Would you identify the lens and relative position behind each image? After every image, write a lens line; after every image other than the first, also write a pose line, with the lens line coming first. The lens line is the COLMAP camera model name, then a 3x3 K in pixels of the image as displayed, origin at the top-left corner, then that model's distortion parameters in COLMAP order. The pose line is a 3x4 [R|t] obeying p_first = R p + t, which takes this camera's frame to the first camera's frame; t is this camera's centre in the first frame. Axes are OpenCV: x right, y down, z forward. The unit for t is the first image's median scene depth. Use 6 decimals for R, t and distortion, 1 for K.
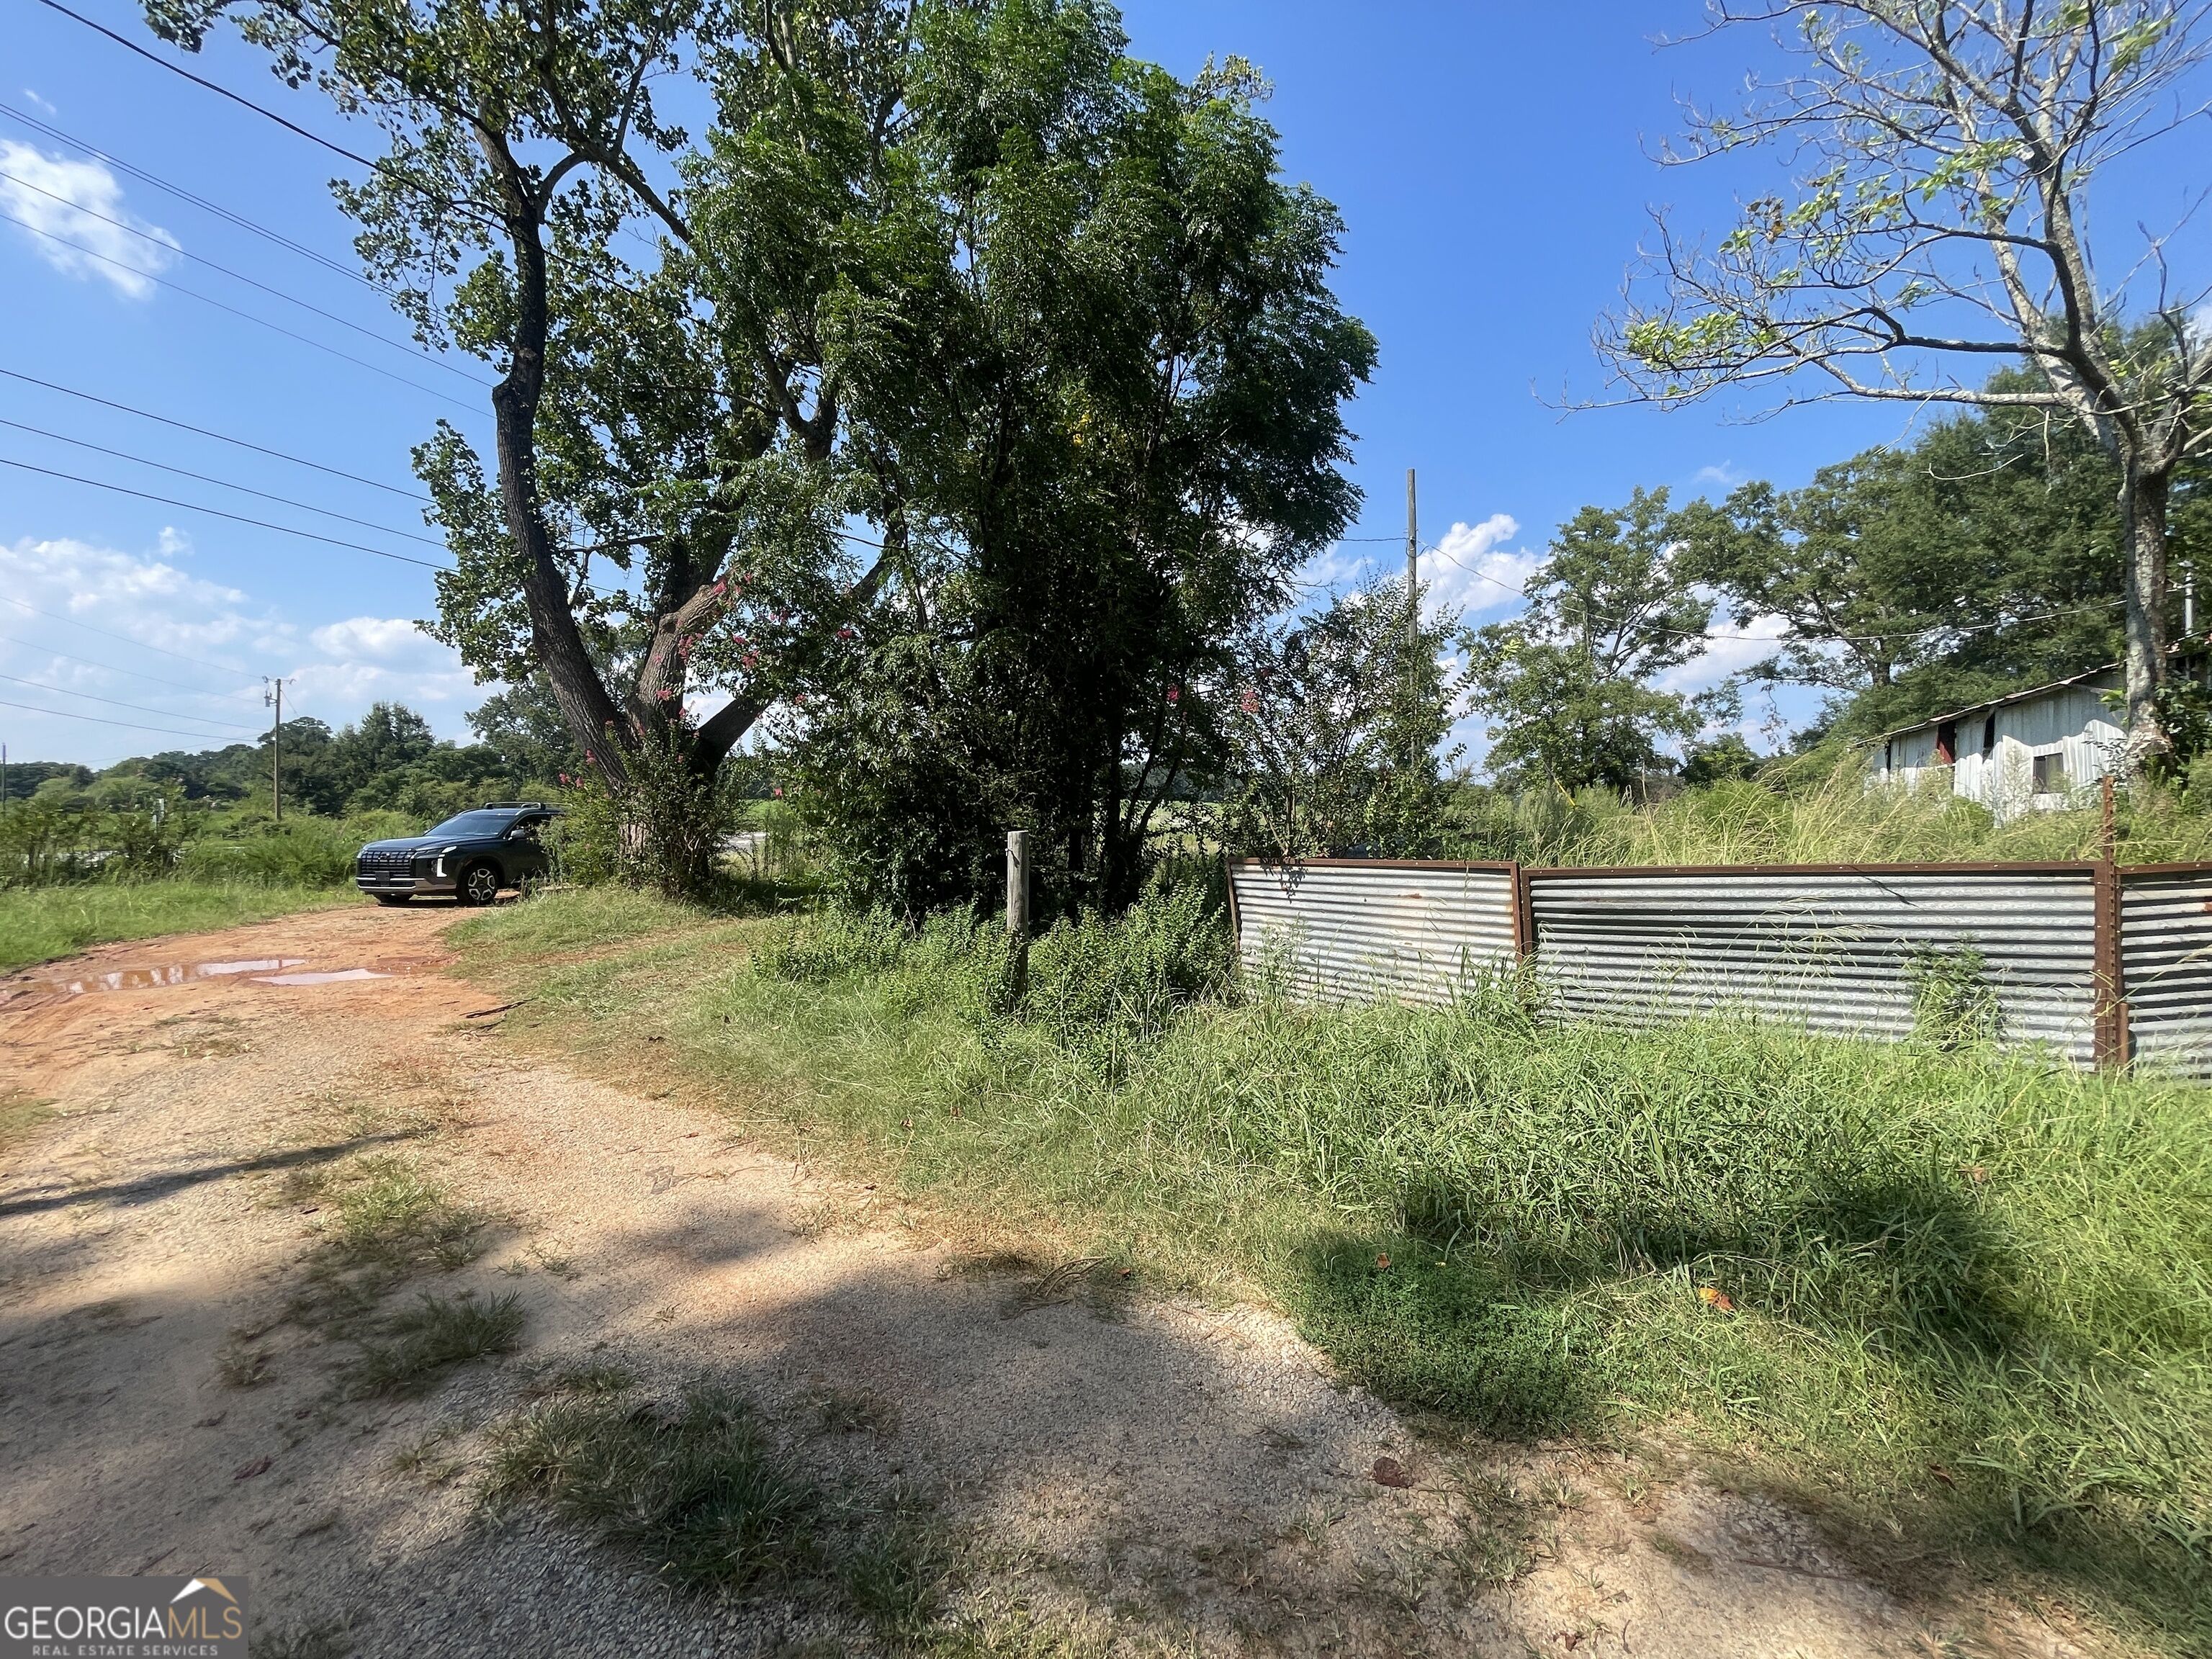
lens RADIAL K [[898.8, 0, 1104.2], [0, 898.8, 836.9], [0, 0, 1]] dist [-0.001618, 0.002403]
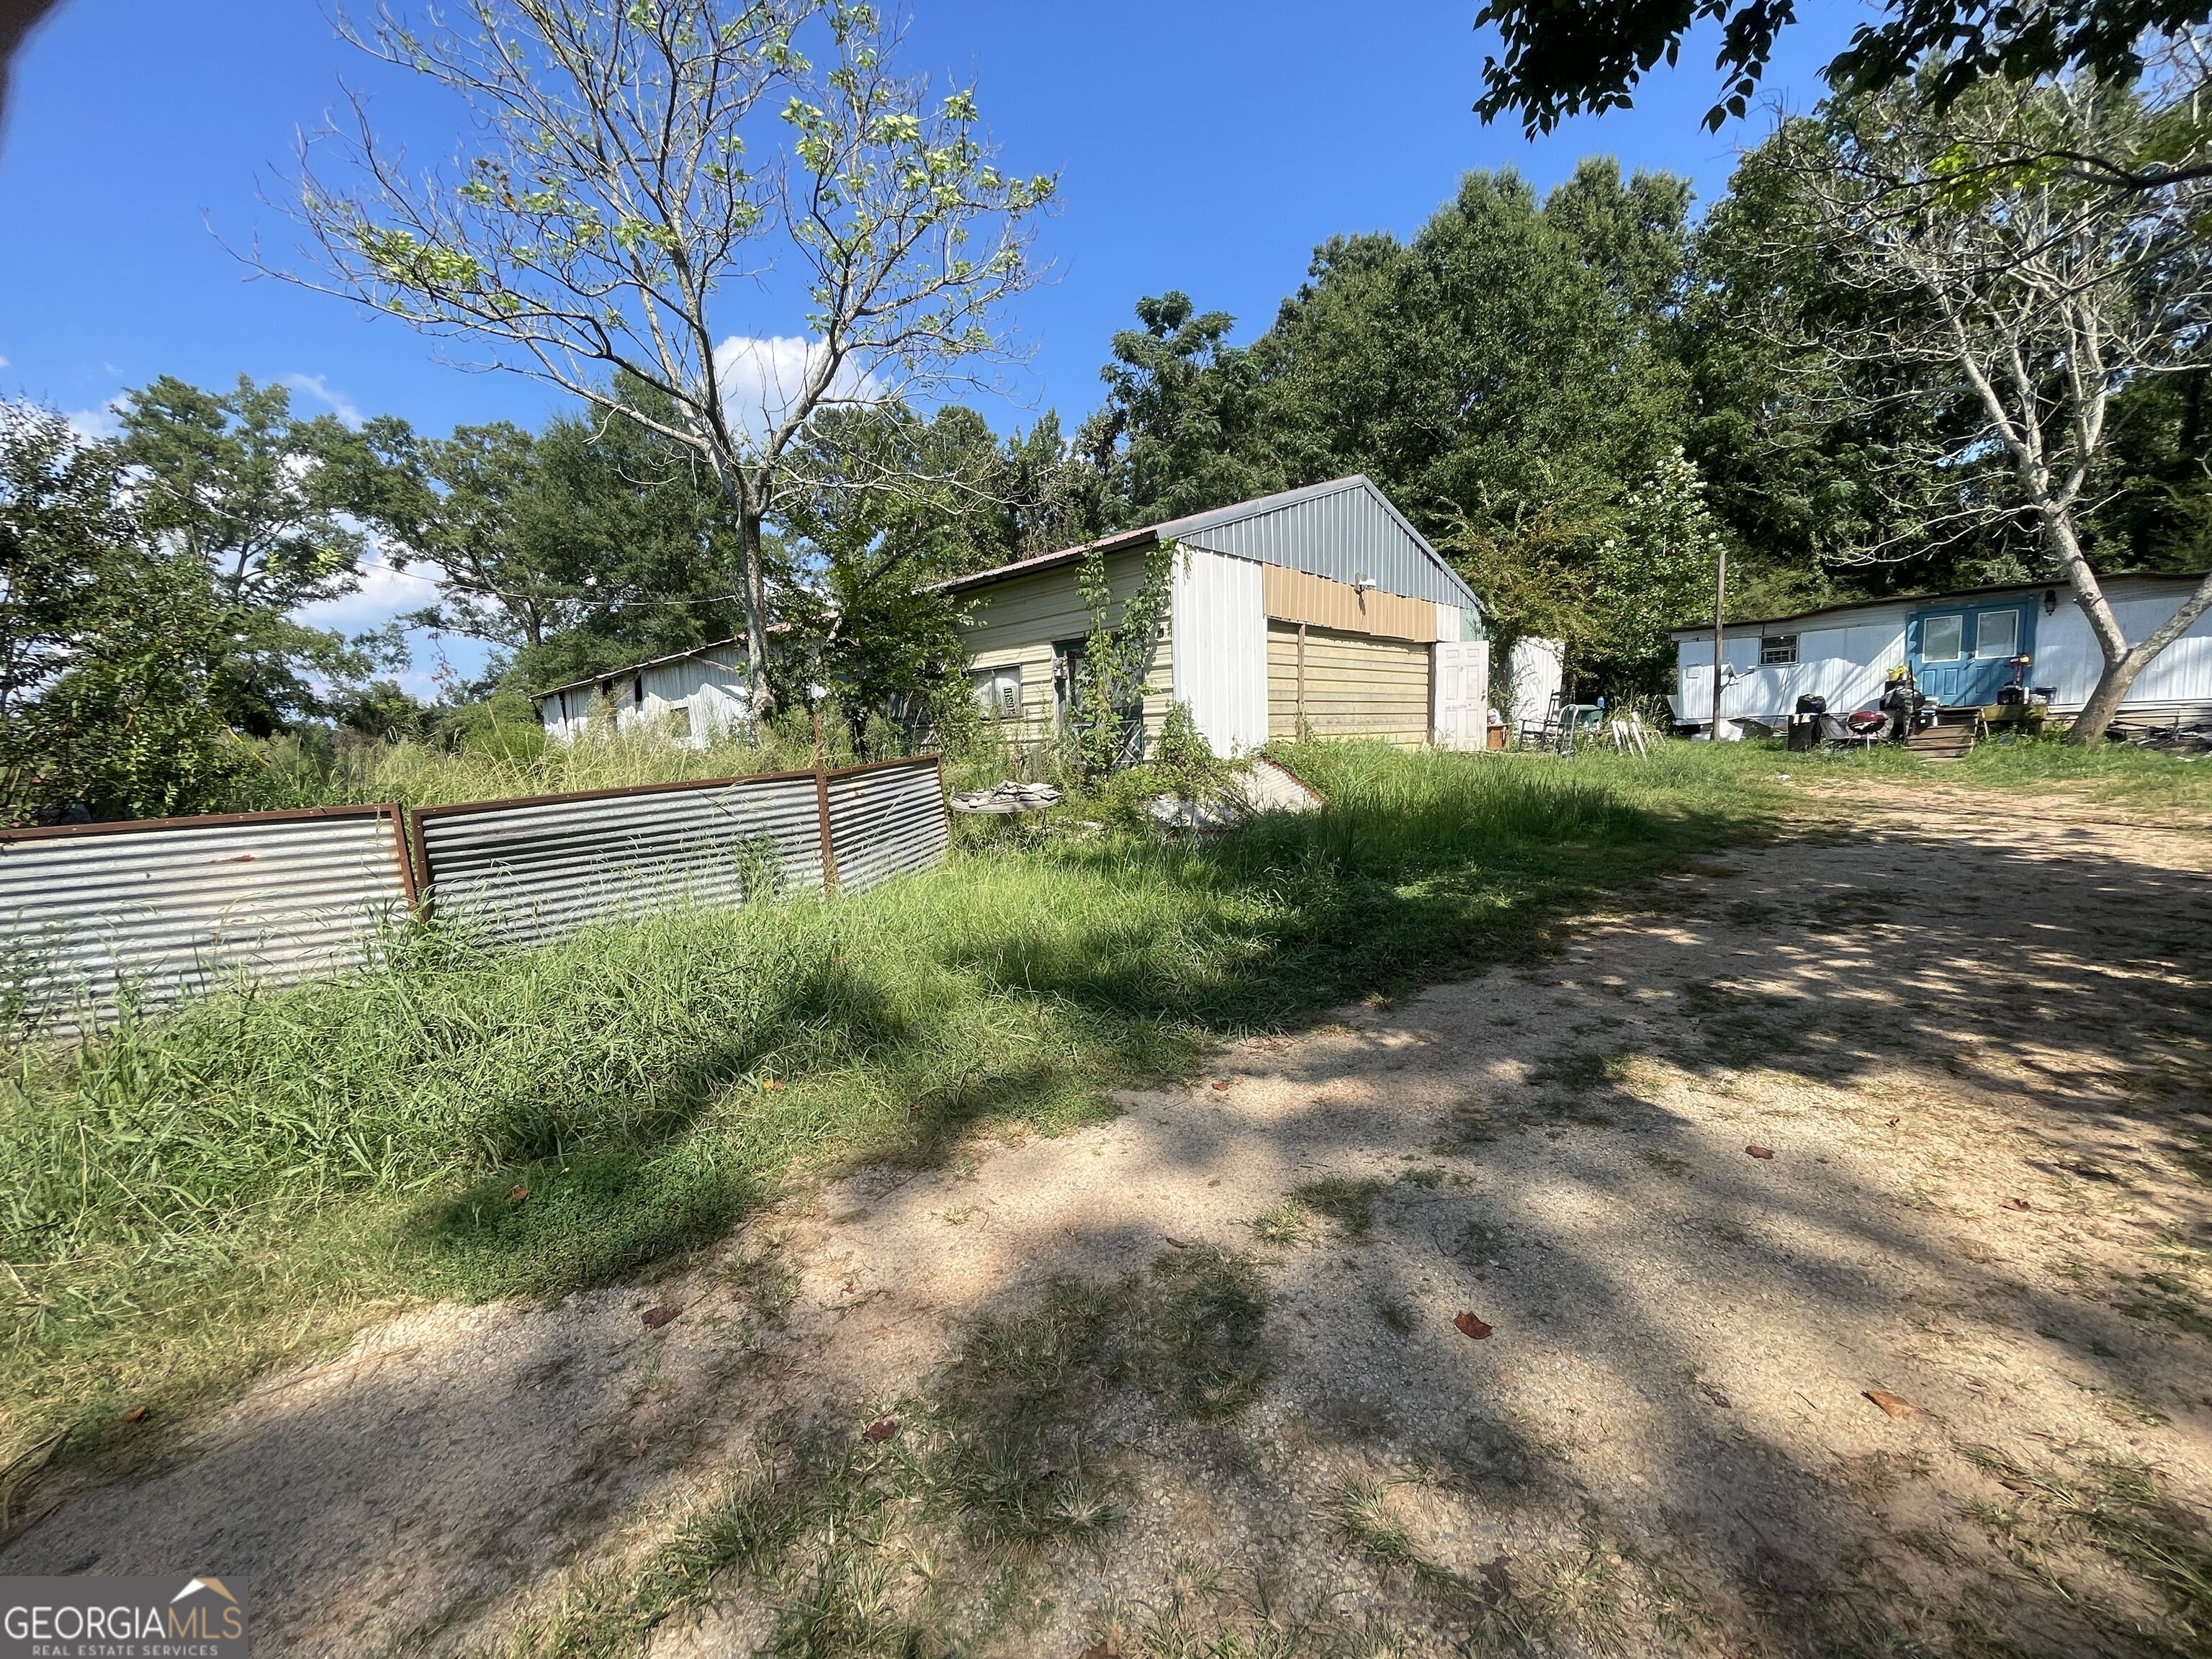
lens RADIAL K [[885.8, 0, 1109.1], [0, 885.8, 838.7], [0, 0, 1]] dist [0.002726, -0.000060]
pose [[0.287557, -0.116069, 0.950704, -0.139703], [0.059713, 0.992871, 0.103156, 0.010410], [-0.955900, 0.027106, 0.292438, 0.035122]]
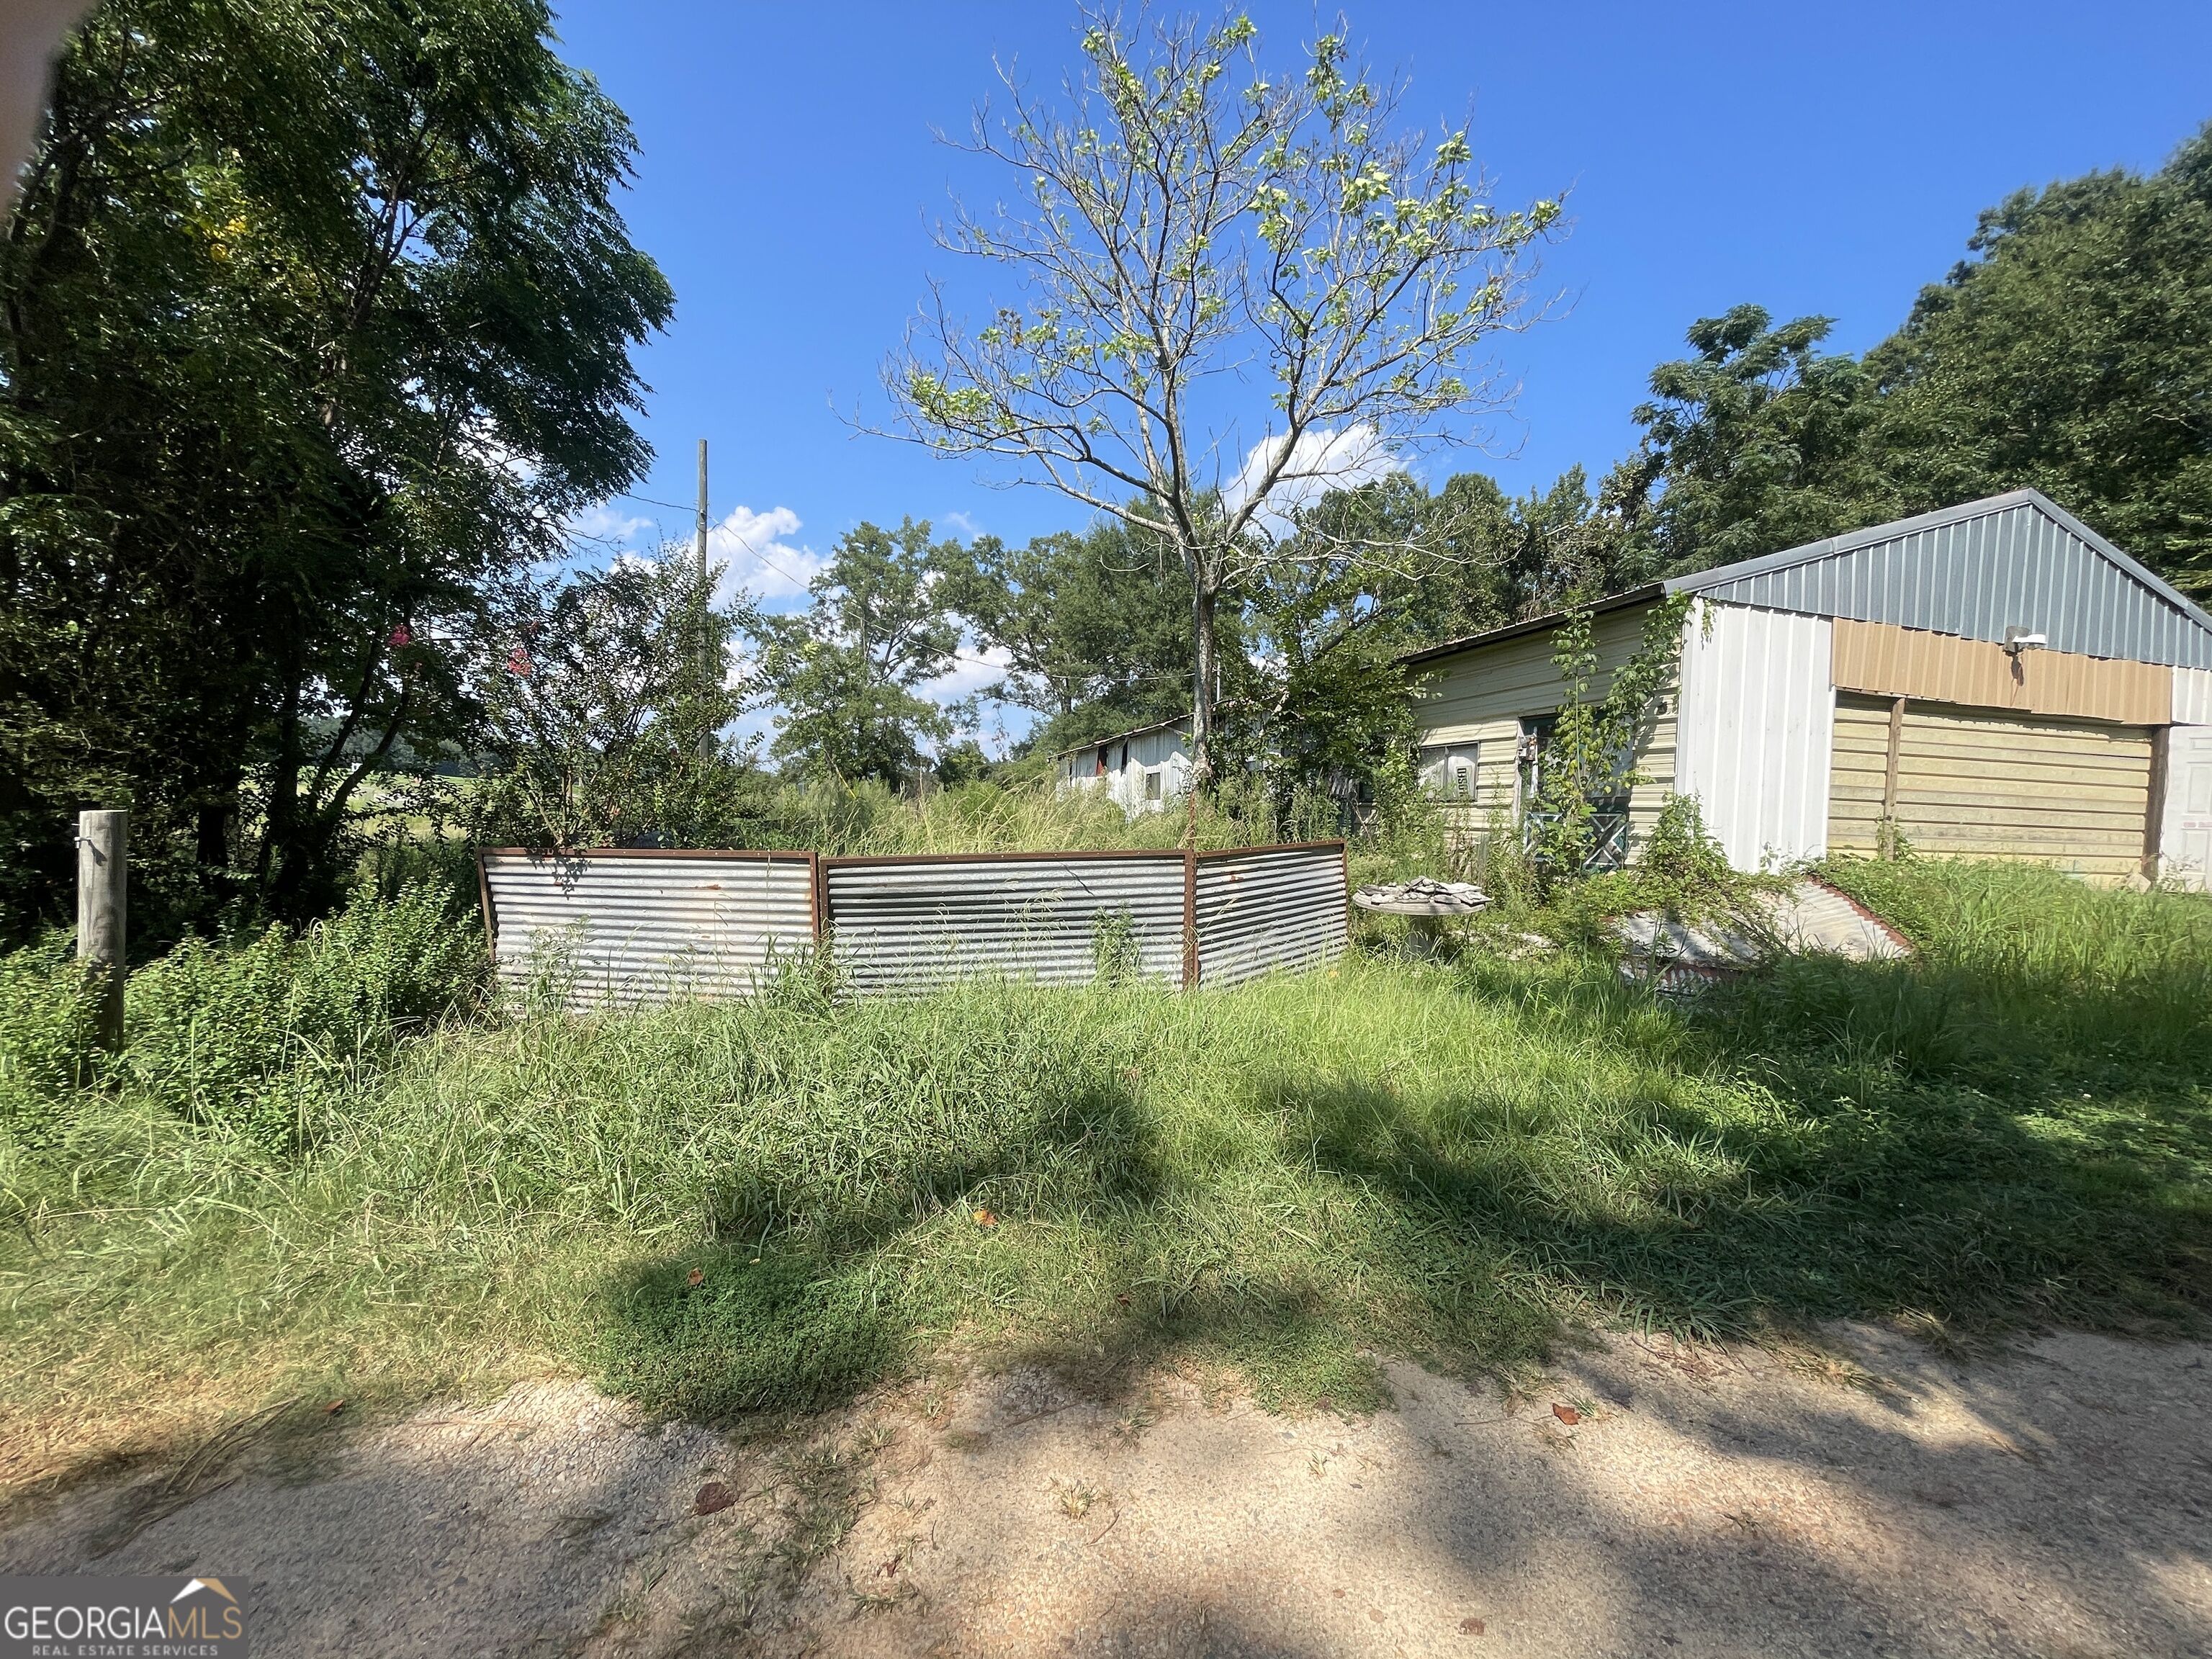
lens RADIAL K [[898.8, 0, 1104.2], [0, 898.8, 836.9], [0, 0, 1]] dist [-0.001618, 0.002403]
pose [[0.726608, 0.005390, 0.687031, -0.011342], [-0.016212, 0.999825, 0.009302, -0.003261], [-0.686861, -0.017897, 0.726568, 0.008813]]
